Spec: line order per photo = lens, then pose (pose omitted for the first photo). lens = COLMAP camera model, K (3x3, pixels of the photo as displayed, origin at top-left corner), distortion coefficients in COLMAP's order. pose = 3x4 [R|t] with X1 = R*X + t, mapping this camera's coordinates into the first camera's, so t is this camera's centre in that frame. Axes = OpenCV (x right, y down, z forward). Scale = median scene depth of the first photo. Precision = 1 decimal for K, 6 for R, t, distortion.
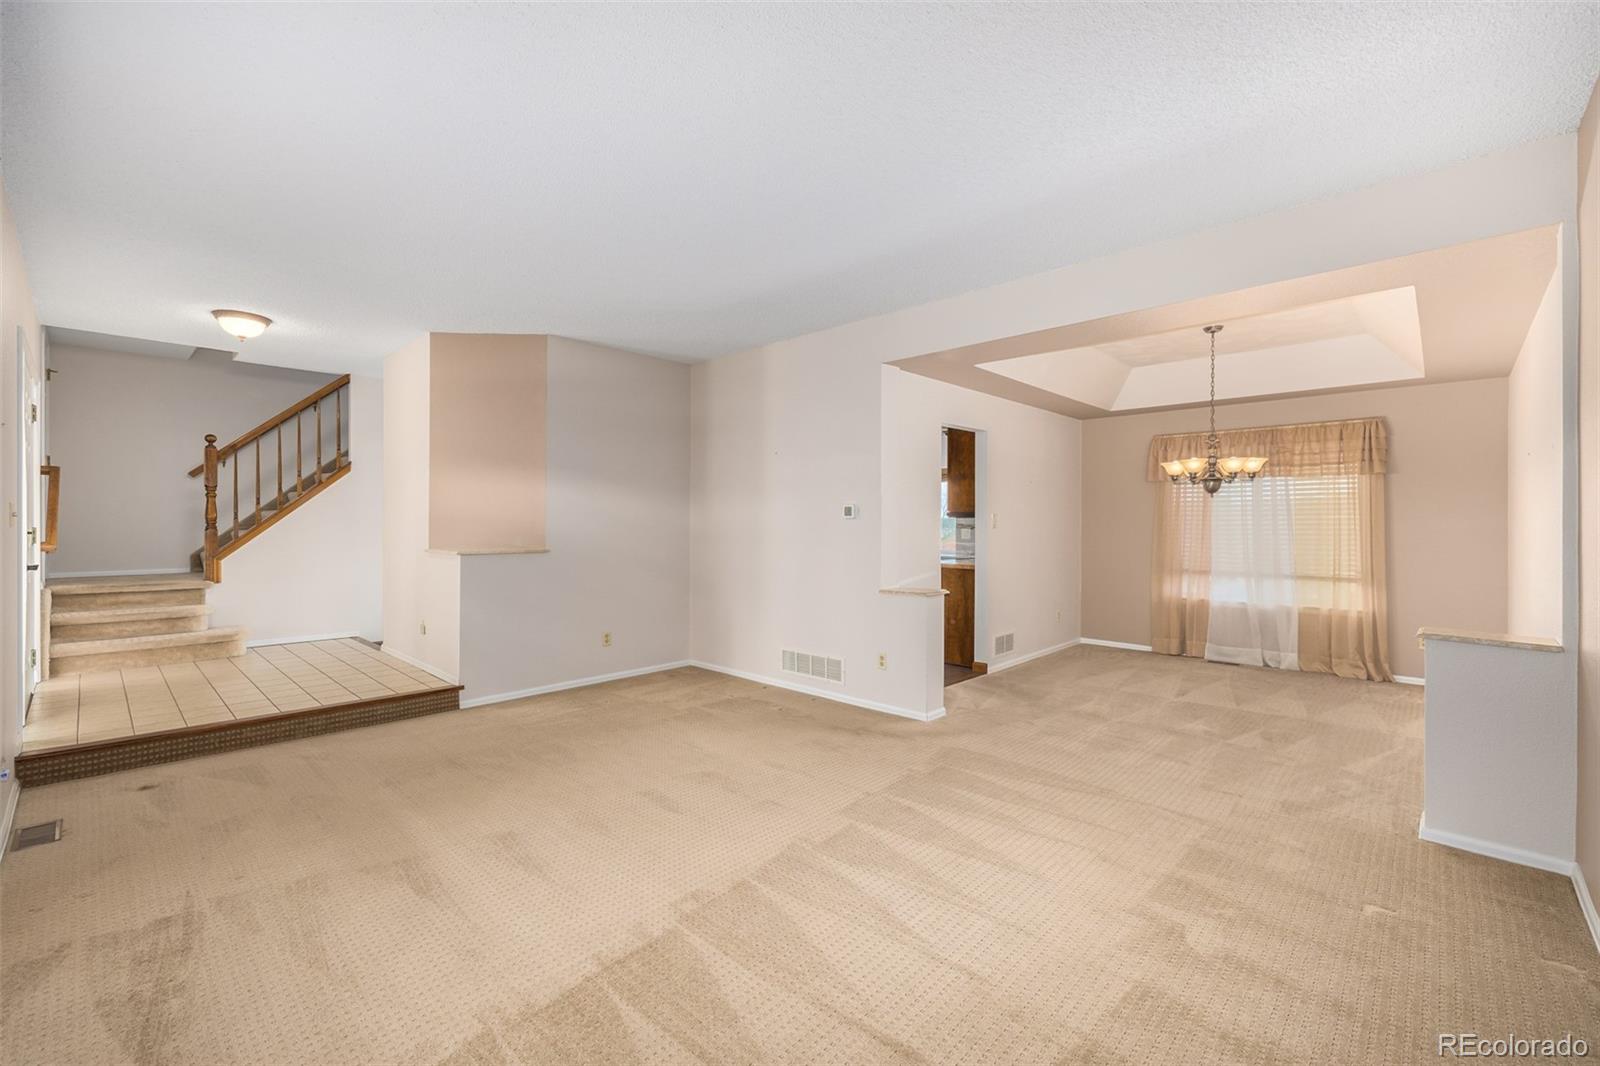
lens RADIAL K [[691.1, 0, 764.5], [0, 691.1, 522.1], [0, 0, 1]] dist [0.001209, 0.000239]
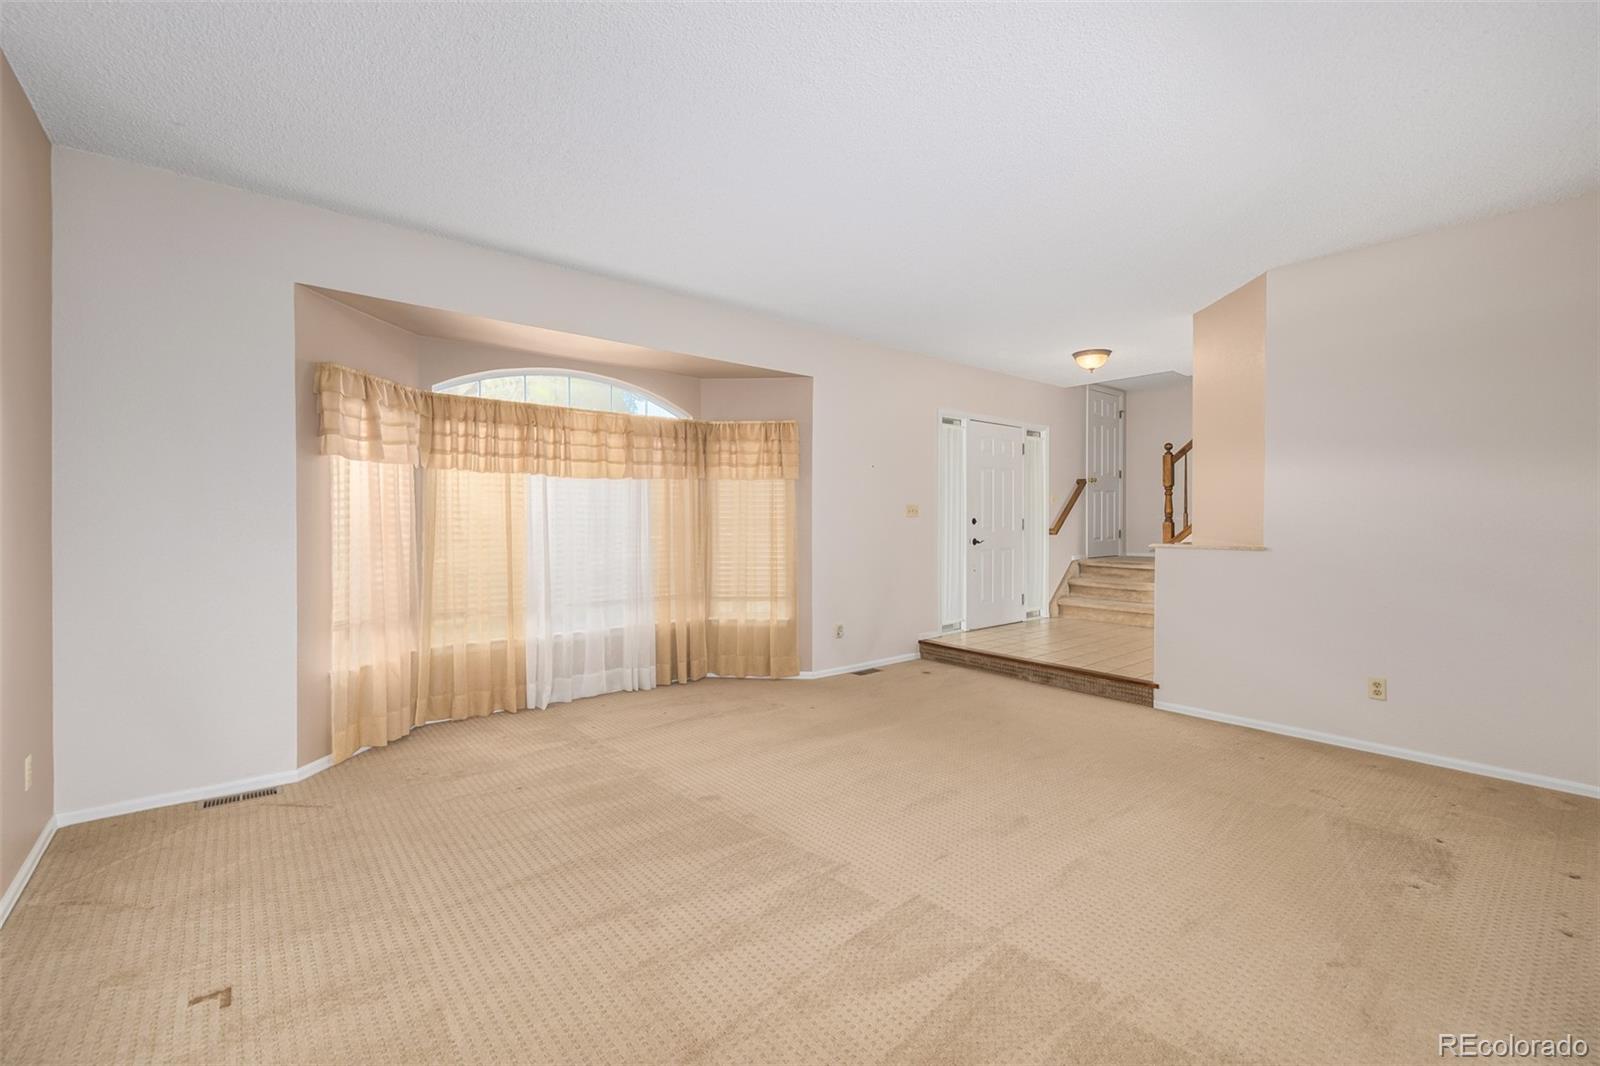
lens RADIAL K [[691.1, 0, 825.6], [0, 691.1, 522.0], [0, 0, 1]] dist [0.001209, 0.000239]
pose [[-0.090415, -0.001683, -0.995903, 0.527632], [-0.001274, 0.999998, -0.001574, 0.014706], [0.995903, 0.001127, -0.090417, 0.604188]]
